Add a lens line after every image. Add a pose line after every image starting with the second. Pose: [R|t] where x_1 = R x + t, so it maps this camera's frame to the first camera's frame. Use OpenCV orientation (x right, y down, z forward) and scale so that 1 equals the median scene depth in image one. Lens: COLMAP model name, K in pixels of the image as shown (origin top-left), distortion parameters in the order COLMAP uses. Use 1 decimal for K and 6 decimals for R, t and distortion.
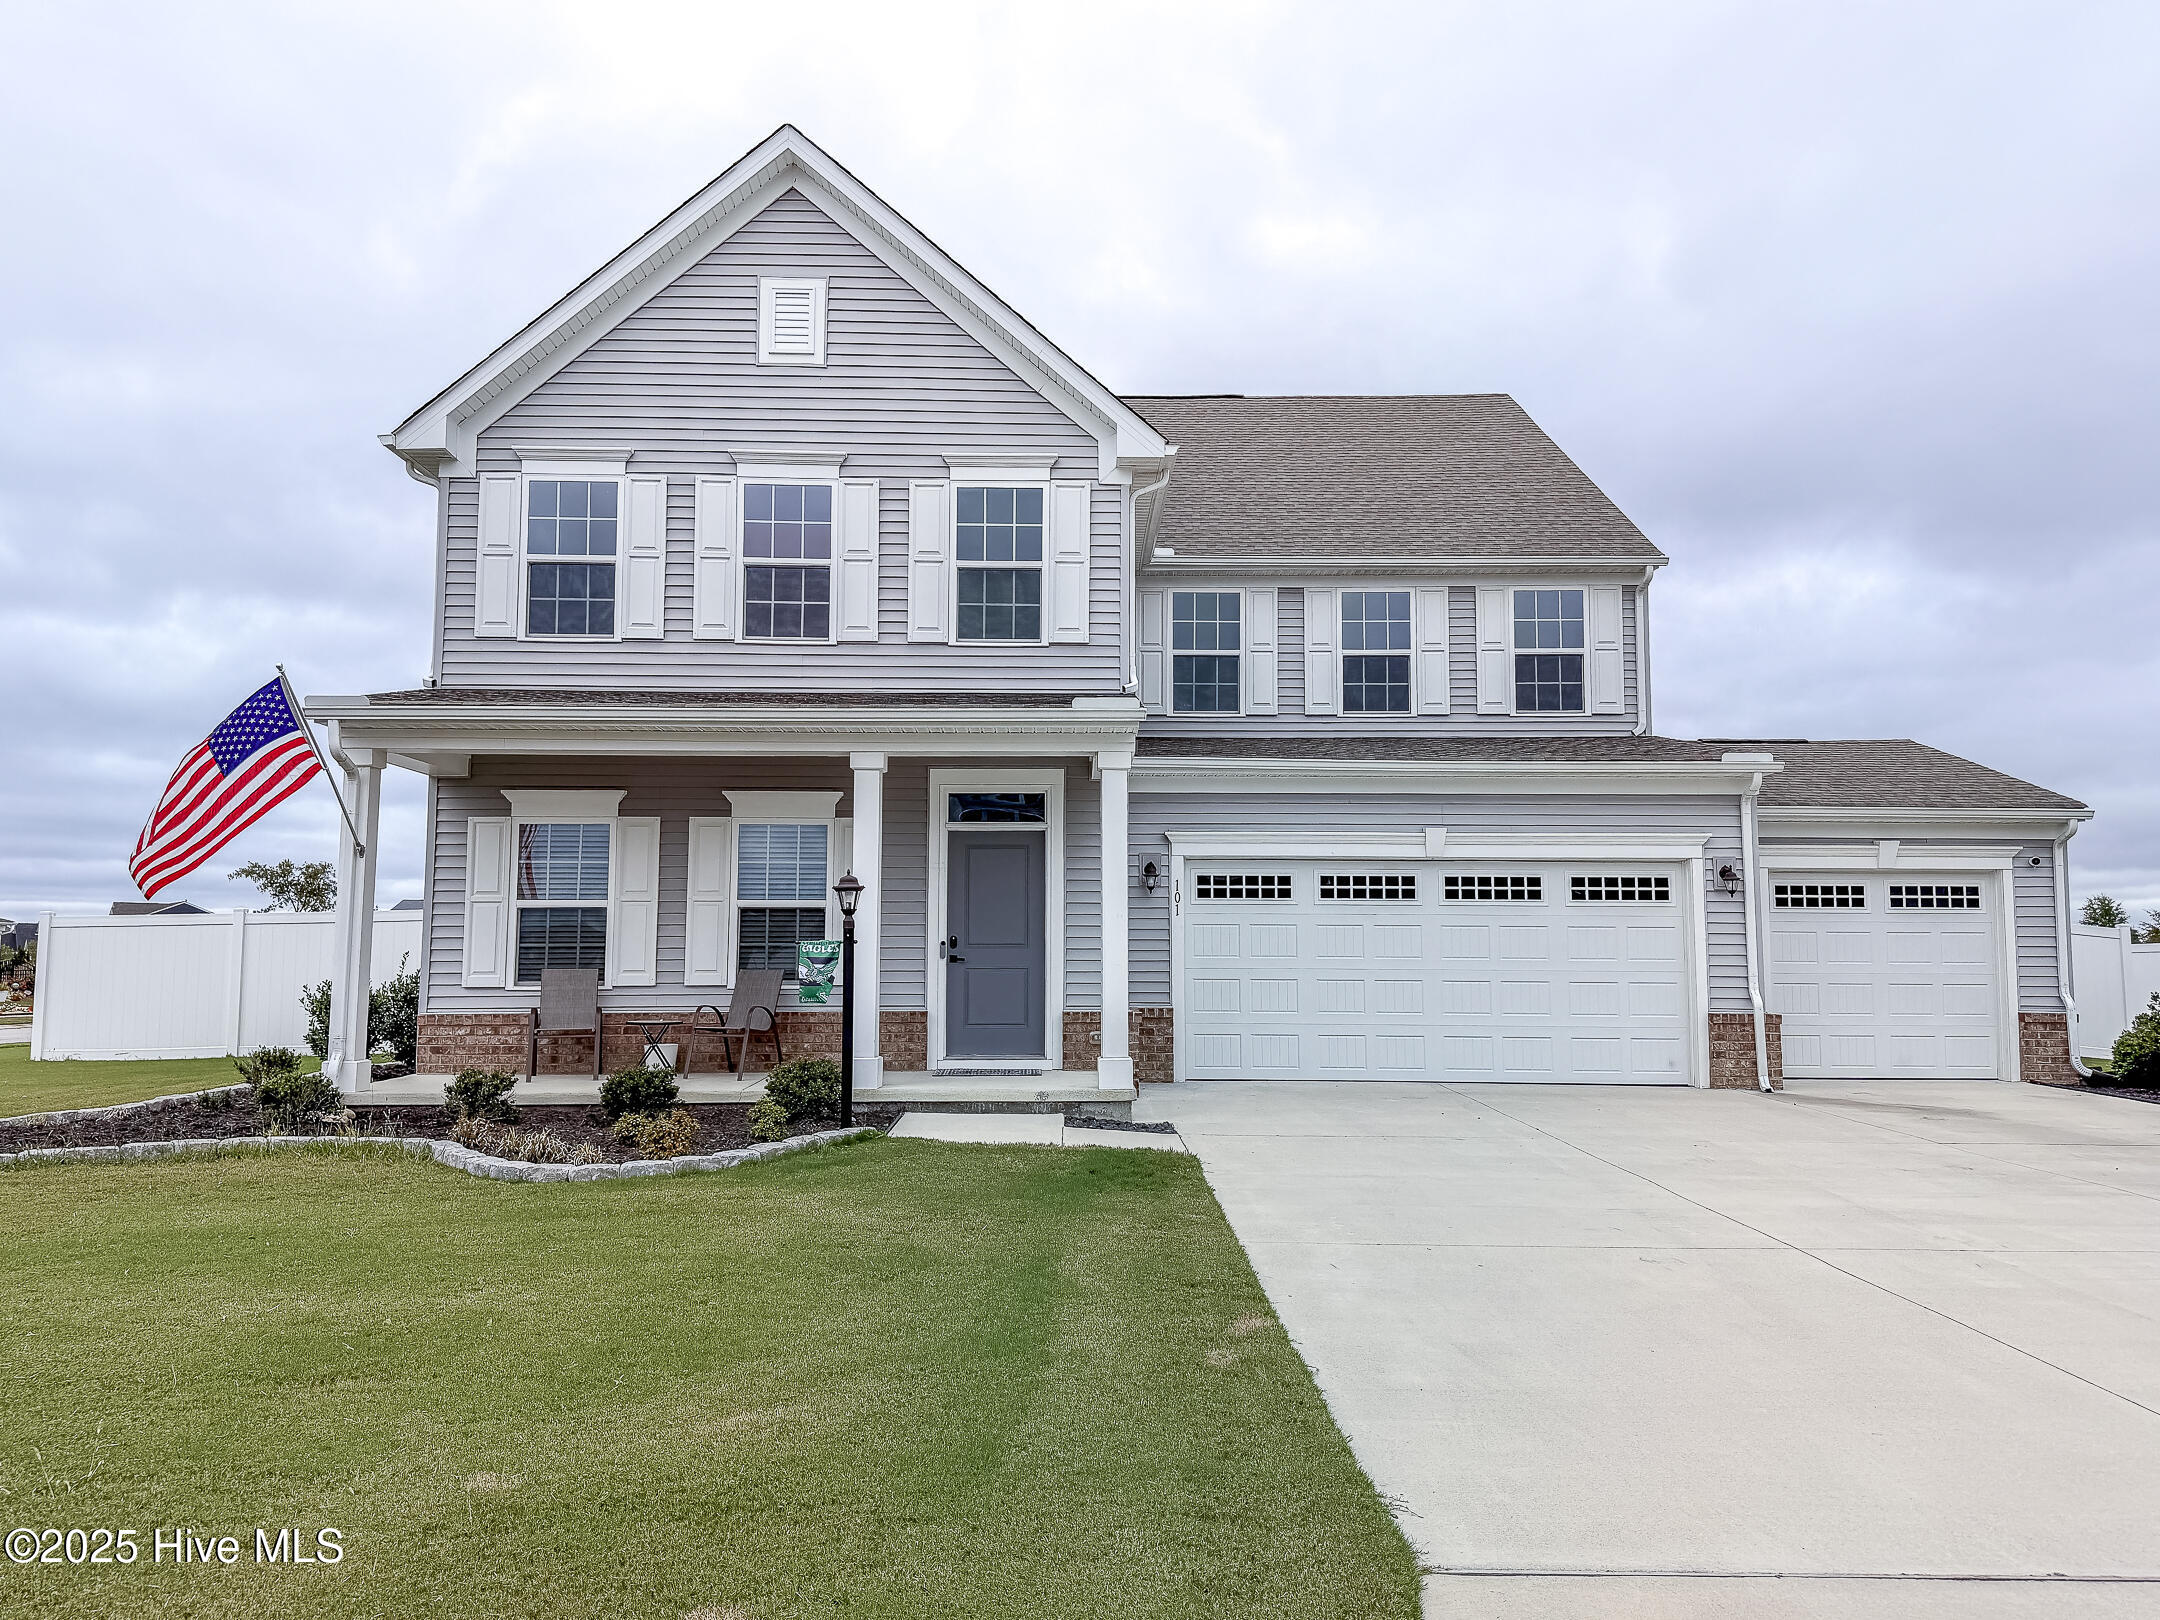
lens RADIAL K [[1331.5, 0, 1080.0], [0, 1331.5, 810.0], [0, 0, 1]] dist [0.130157, -0.147112]
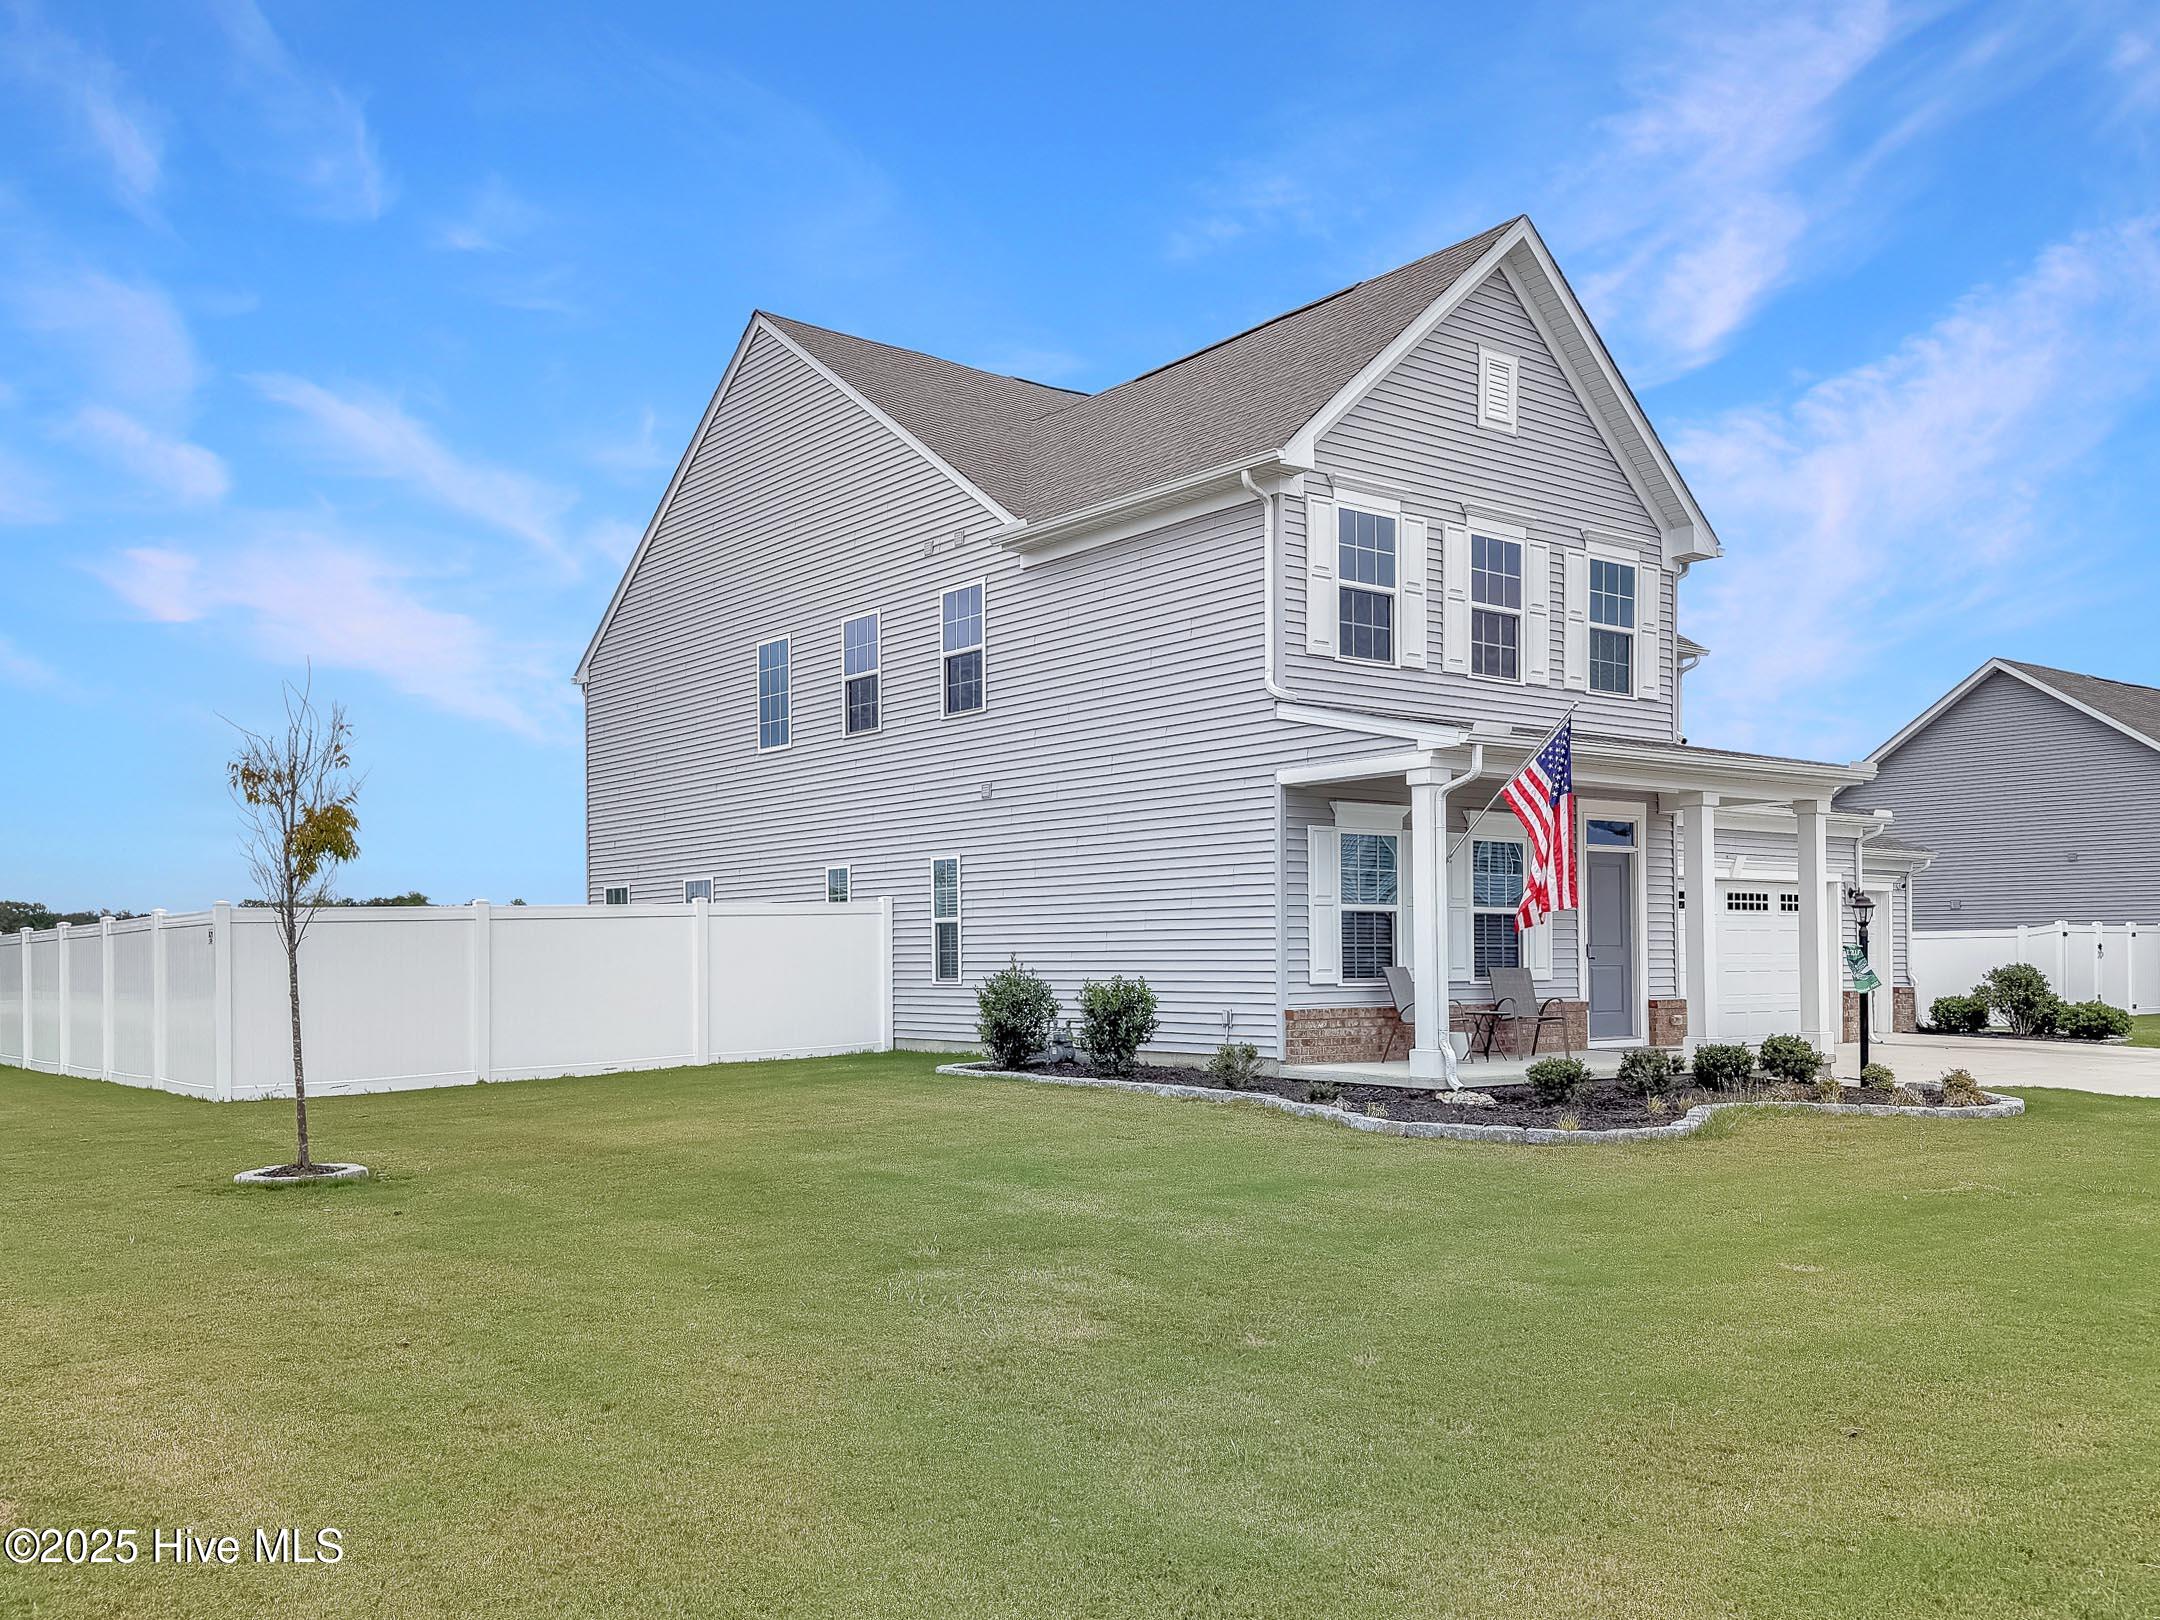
lens RADIAL K [[1801.1, 0, 1078.2], [0, 1801.1, 849.5], [0, 0, 1]] dist [0.195606, -0.379123]
pose [[0.790838, 0.029034, 0.611337, -1.421863], [-0.058467, 0.997890, 0.028241, -0.005108], [-0.609227, -0.058077, 0.790866, -0.009281]]
